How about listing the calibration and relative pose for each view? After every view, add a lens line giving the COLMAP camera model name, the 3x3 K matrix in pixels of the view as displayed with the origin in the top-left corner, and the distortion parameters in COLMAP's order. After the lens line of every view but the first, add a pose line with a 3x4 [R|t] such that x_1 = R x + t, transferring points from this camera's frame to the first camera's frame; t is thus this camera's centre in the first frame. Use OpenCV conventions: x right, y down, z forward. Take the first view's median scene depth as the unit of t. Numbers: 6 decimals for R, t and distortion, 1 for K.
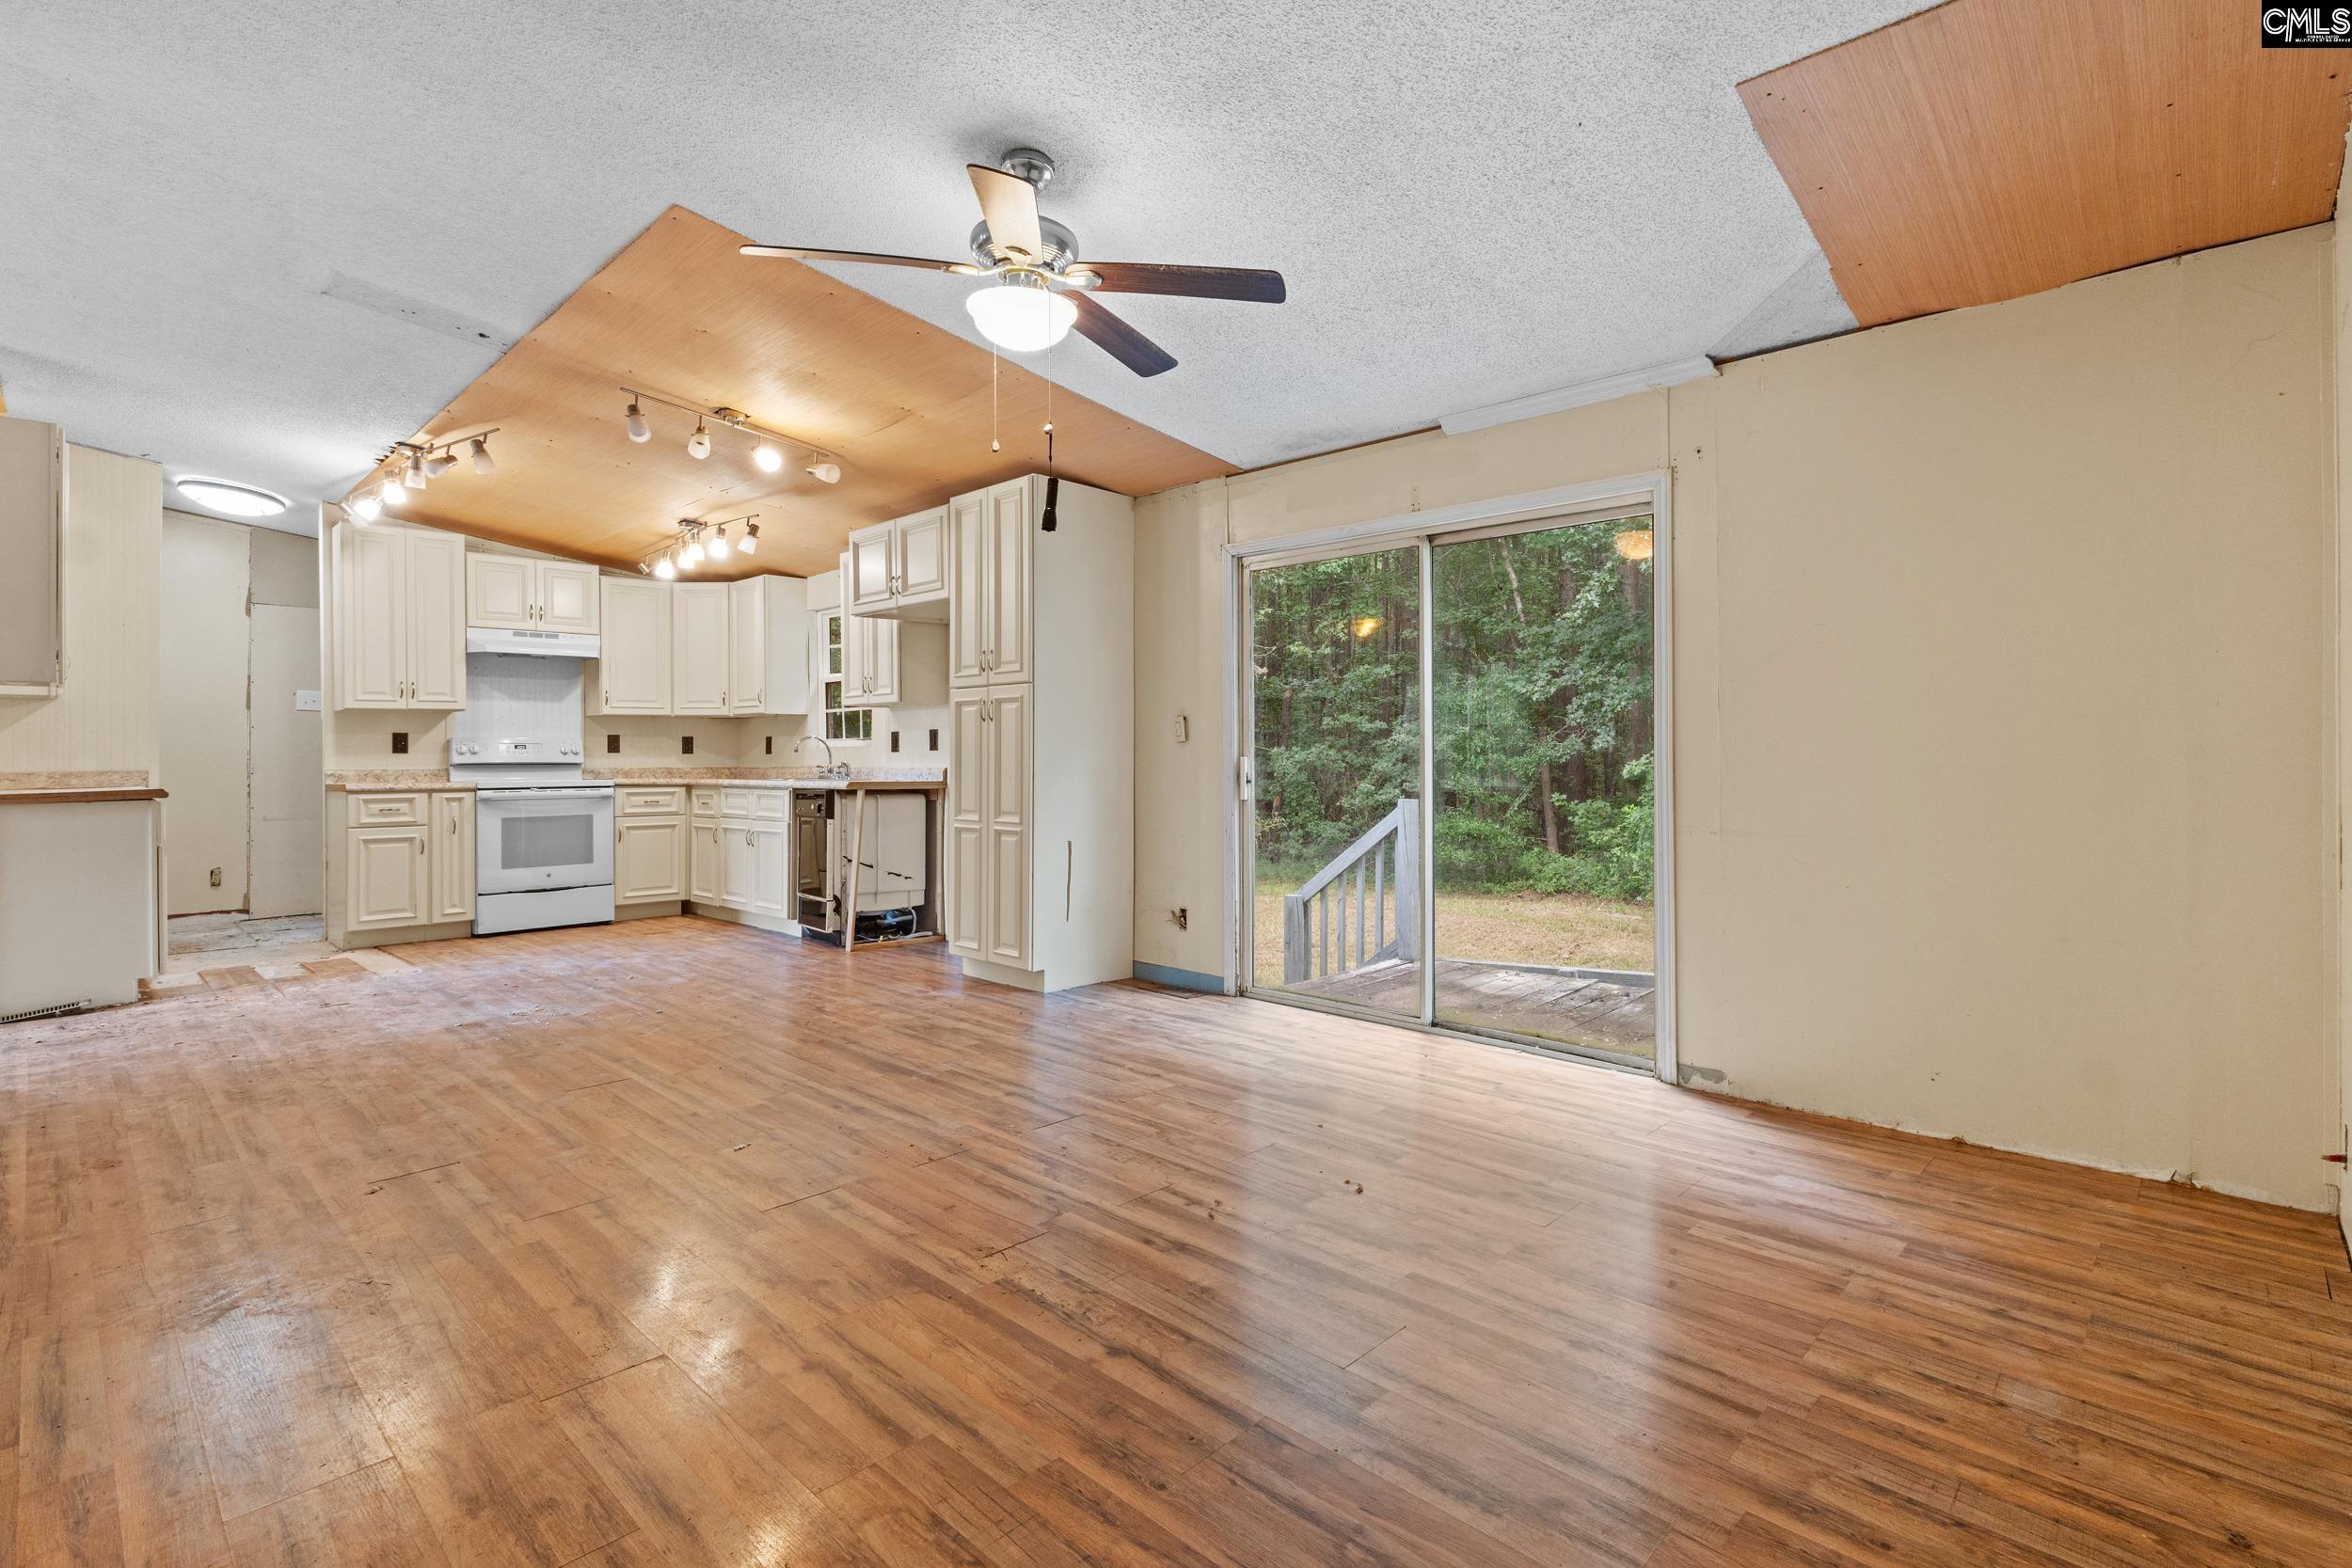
lens RADIAL K [[1082.0, 0, 1170.5], [0, 1082.0, 772.7], [0, 0, 1]] dist [-0.005404, 0.000911]
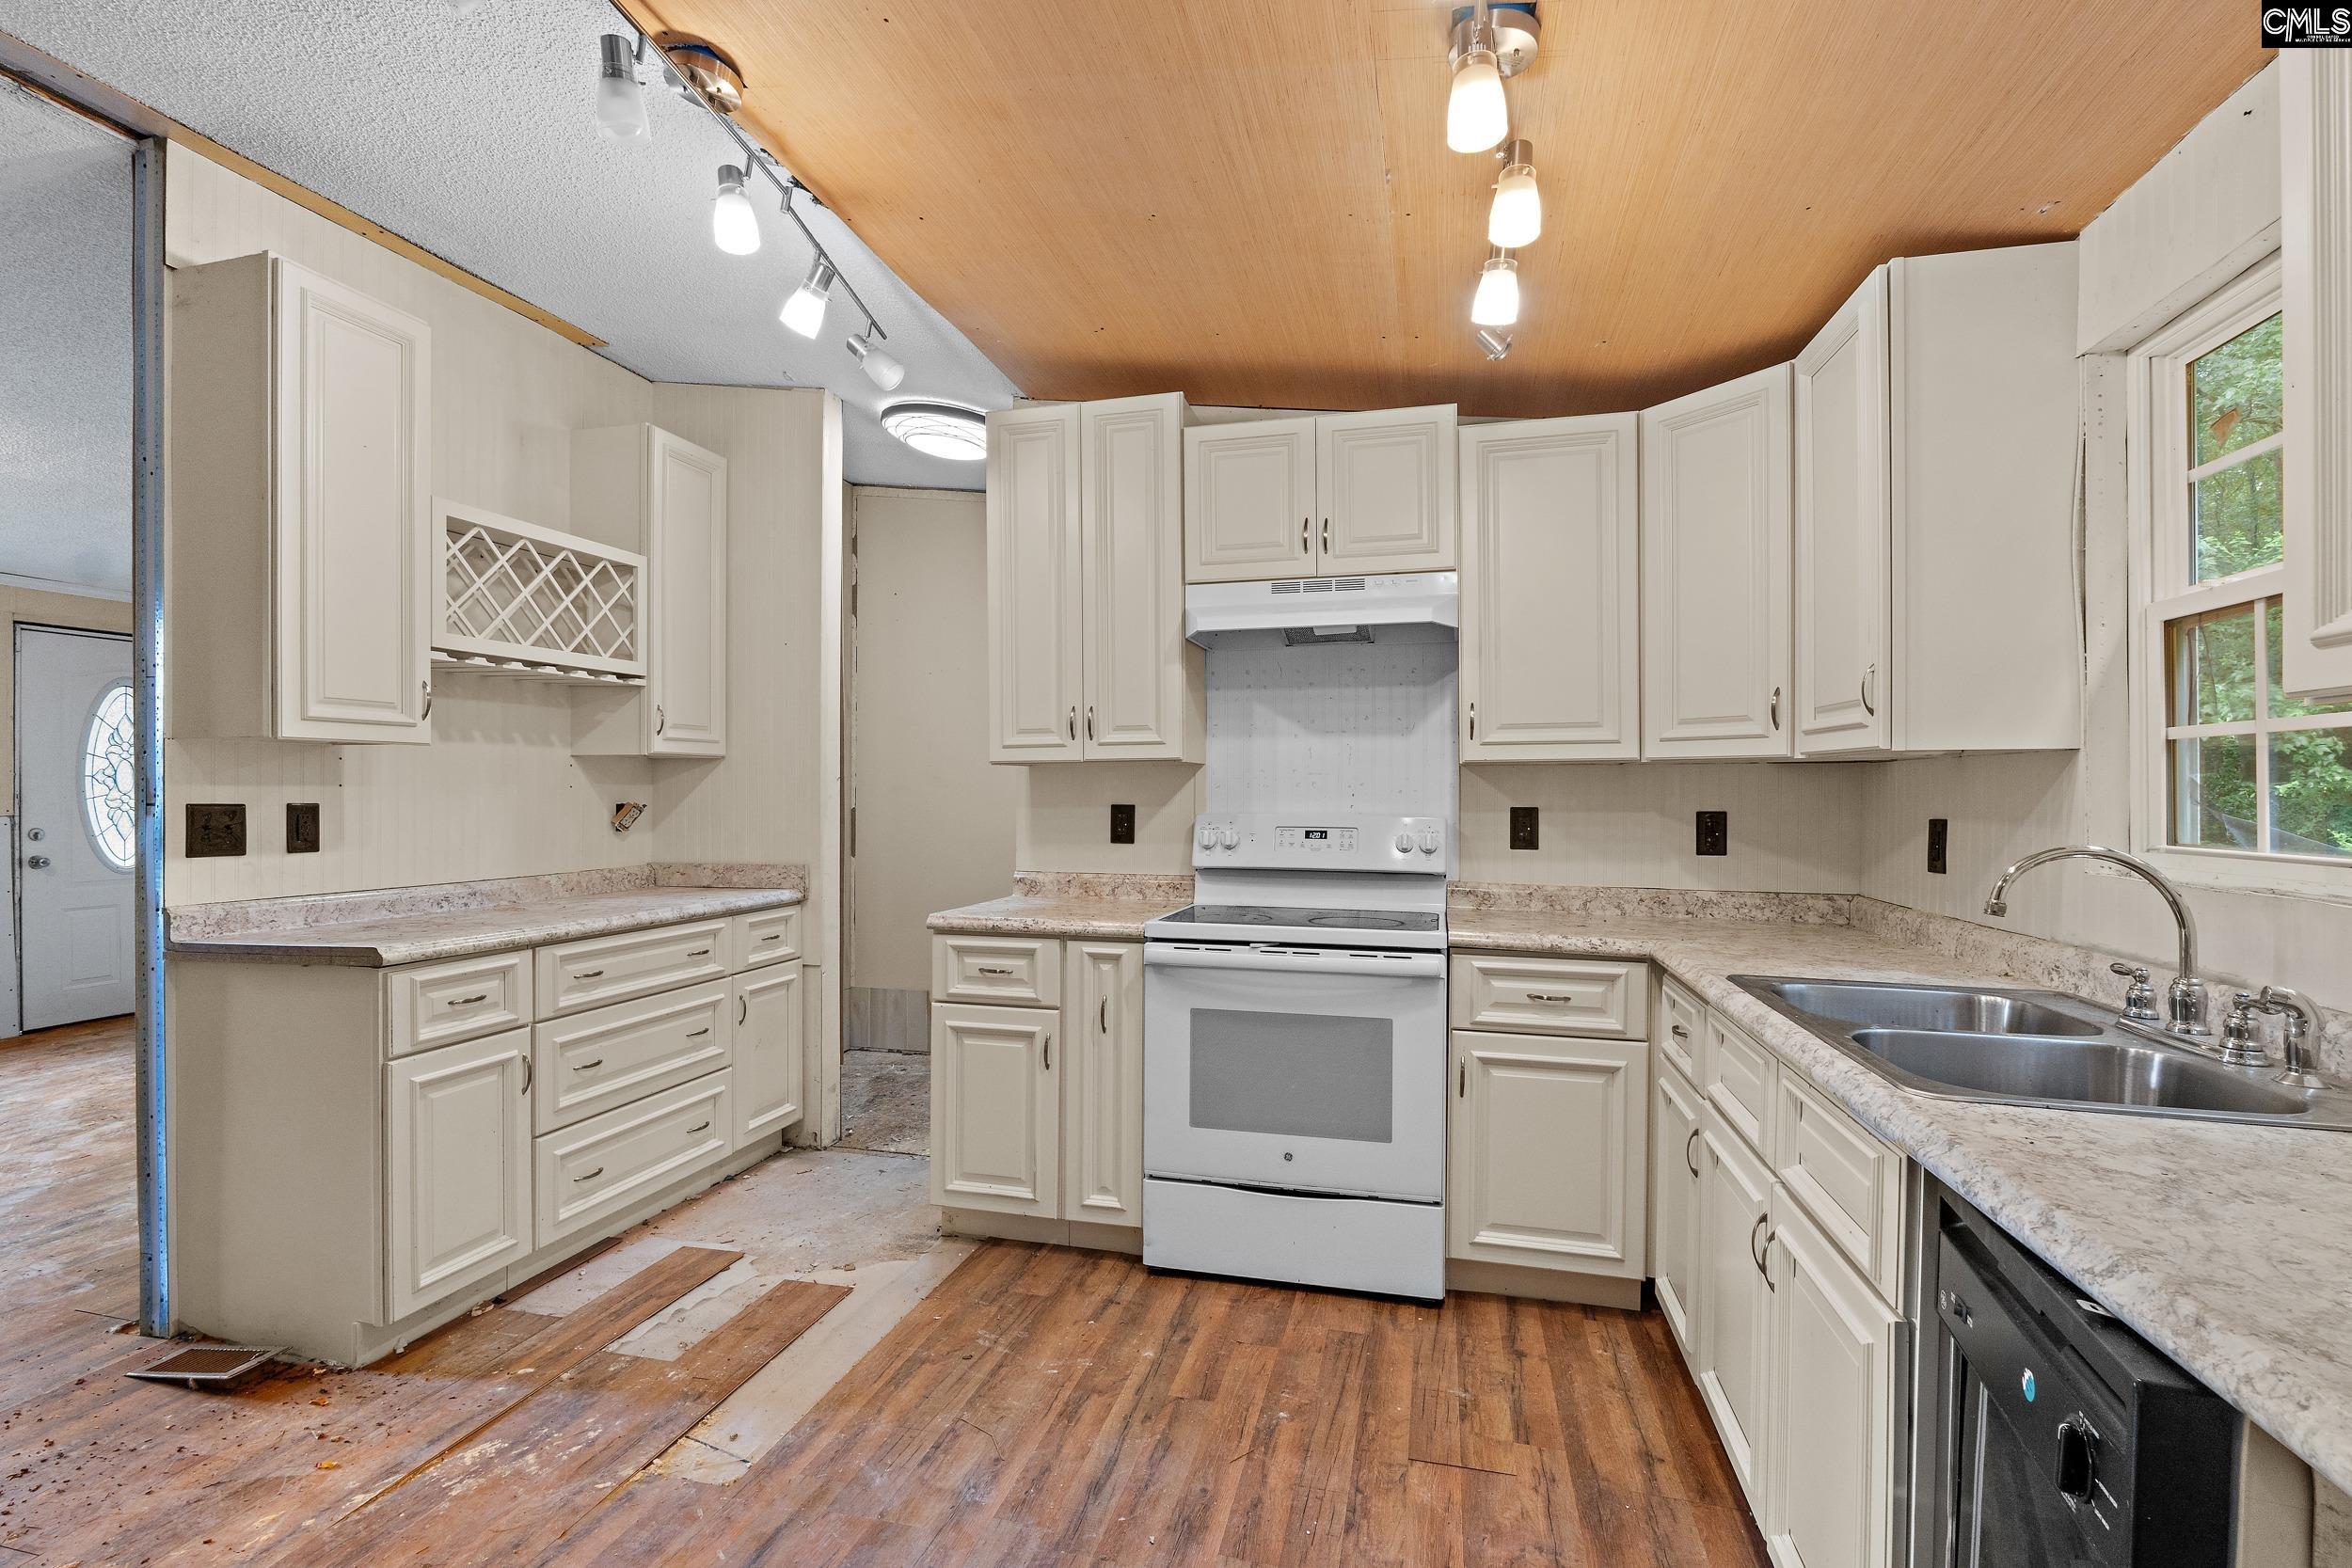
lens RADIAL K [[1082.0, 0, 1160.9], [0, 1082.0, 791.5], [0, 0, 1]] dist [-0.005404, 0.000911]
pose [[0.490548, 0.008469, -0.871373, -0.230705], [-0.020486, 0.999788, -0.001816, -0.041025], [0.871174, 0.018741, 0.490617, 0.721529]]
